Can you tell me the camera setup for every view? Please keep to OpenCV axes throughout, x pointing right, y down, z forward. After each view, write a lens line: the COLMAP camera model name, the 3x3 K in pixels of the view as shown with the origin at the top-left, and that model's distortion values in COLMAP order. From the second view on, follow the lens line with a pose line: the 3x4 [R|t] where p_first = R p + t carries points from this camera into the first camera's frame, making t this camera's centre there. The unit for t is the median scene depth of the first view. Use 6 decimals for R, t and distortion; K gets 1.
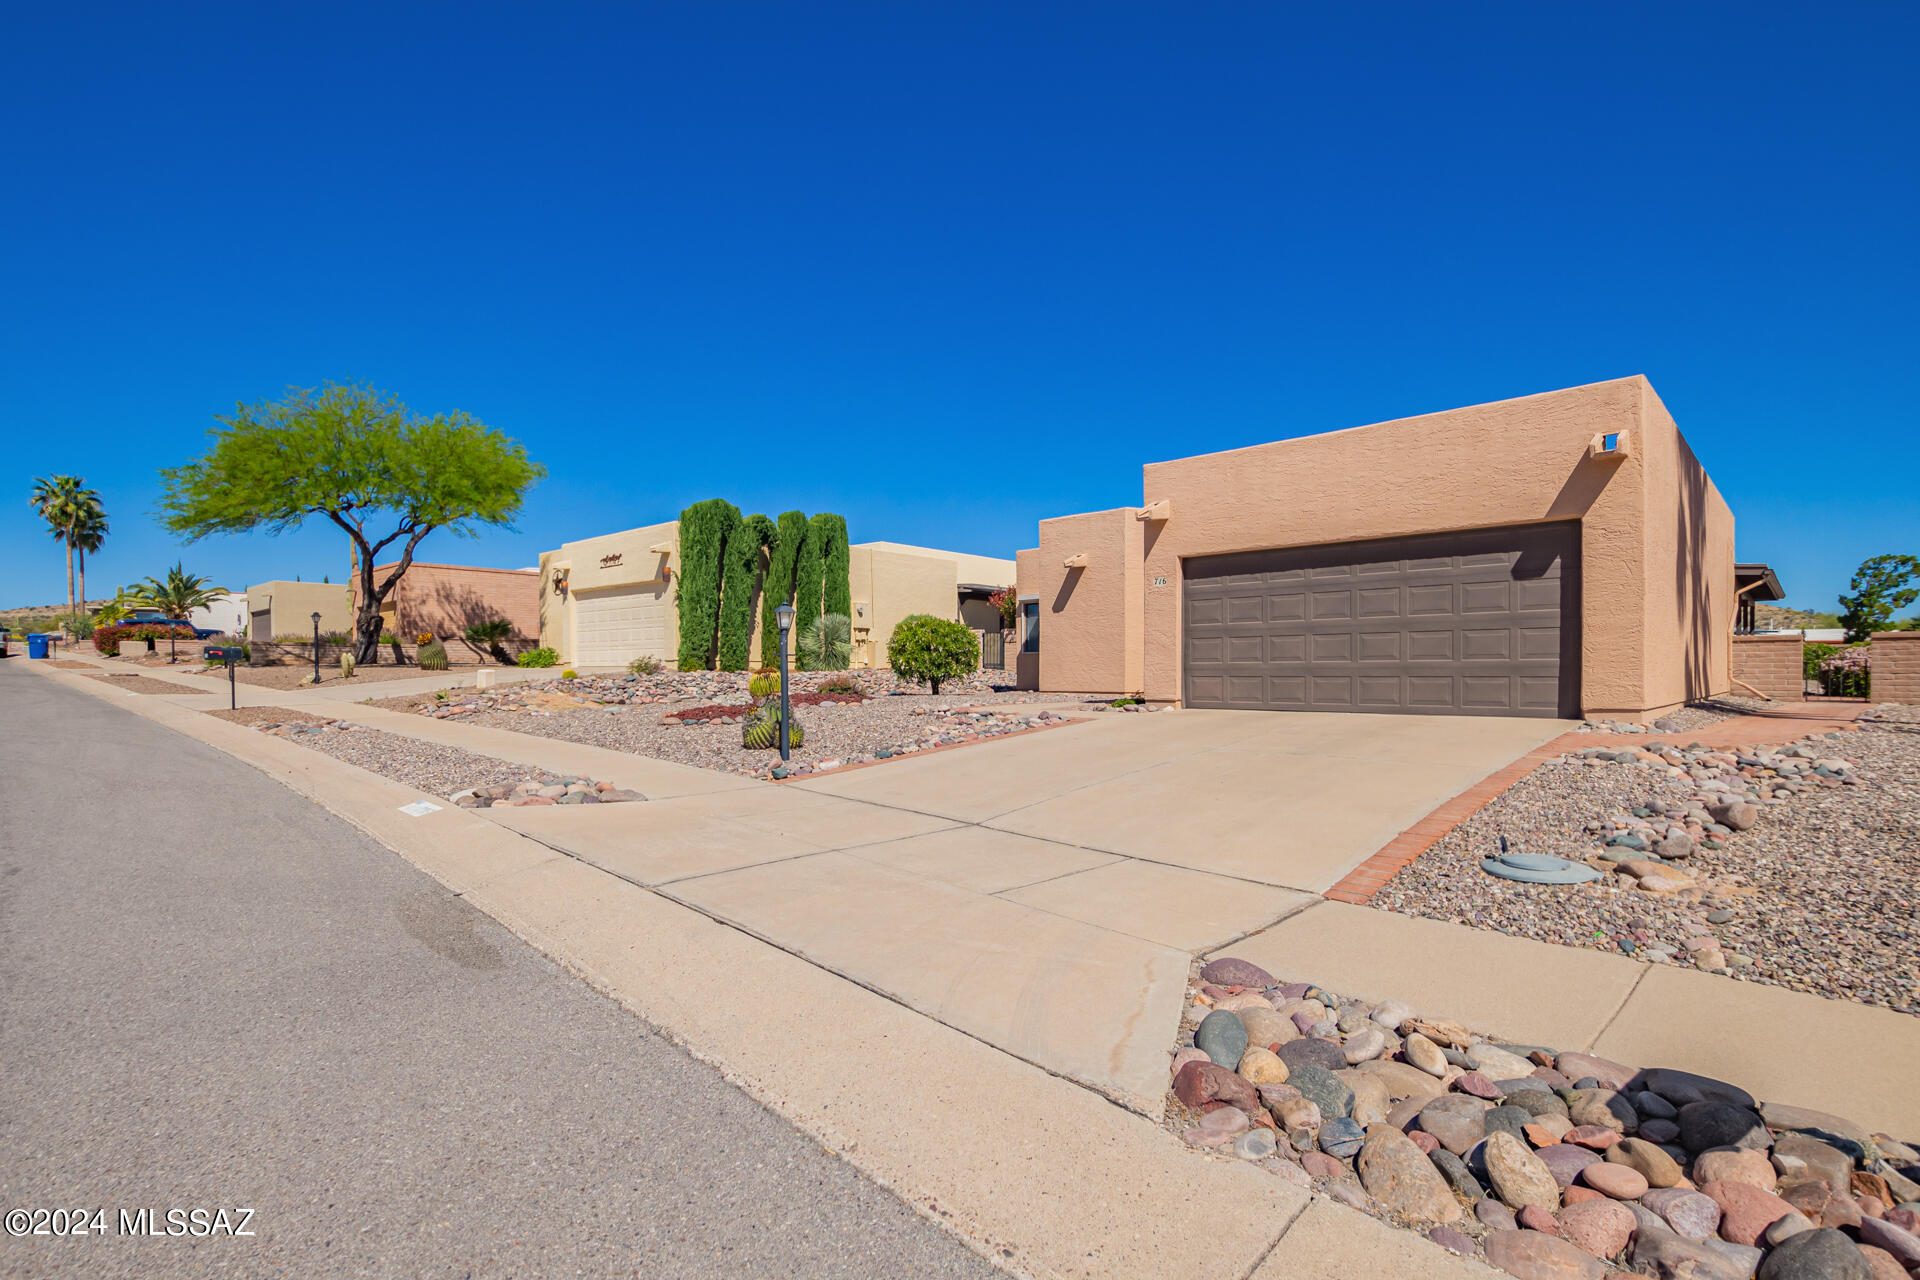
lens RADIAL K [[922.5, 0, 958.0], [0, 922.5, 684.6], [0, 0, 1]] dist [-0.023185, -0.000074]
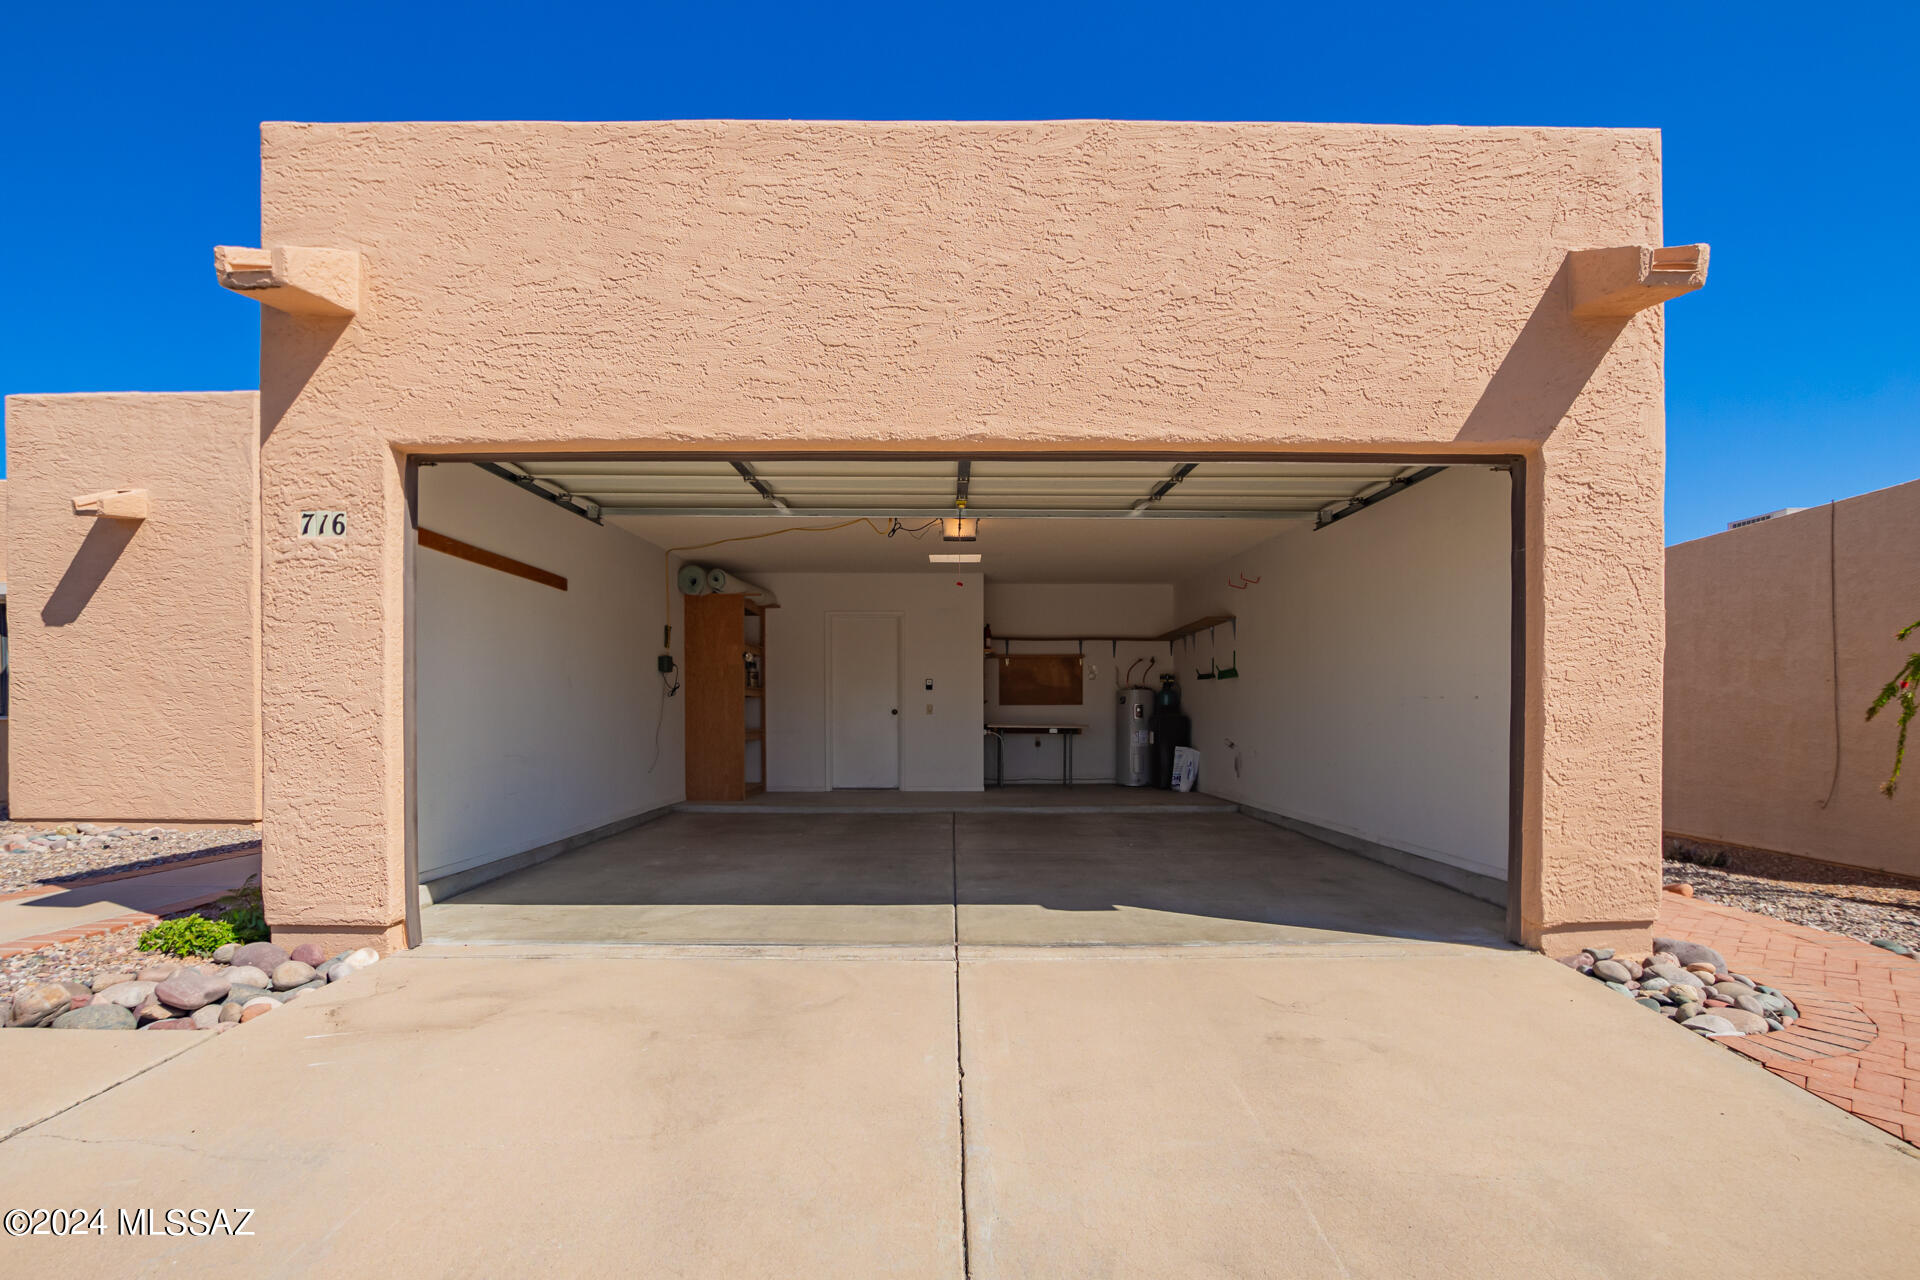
lens RADIAL K [[930.1, 0, 959.6], [0, 930.1, 721.4], [0, 0, 1]] dist [-0.024841, -0.000004]
pose [[0.707568, -0.004306, 0.706632, 0.181165], [0.008685, 0.999959, -0.002603, -0.054738], [-0.706592, 0.007978, 0.707576, 0.754775]]
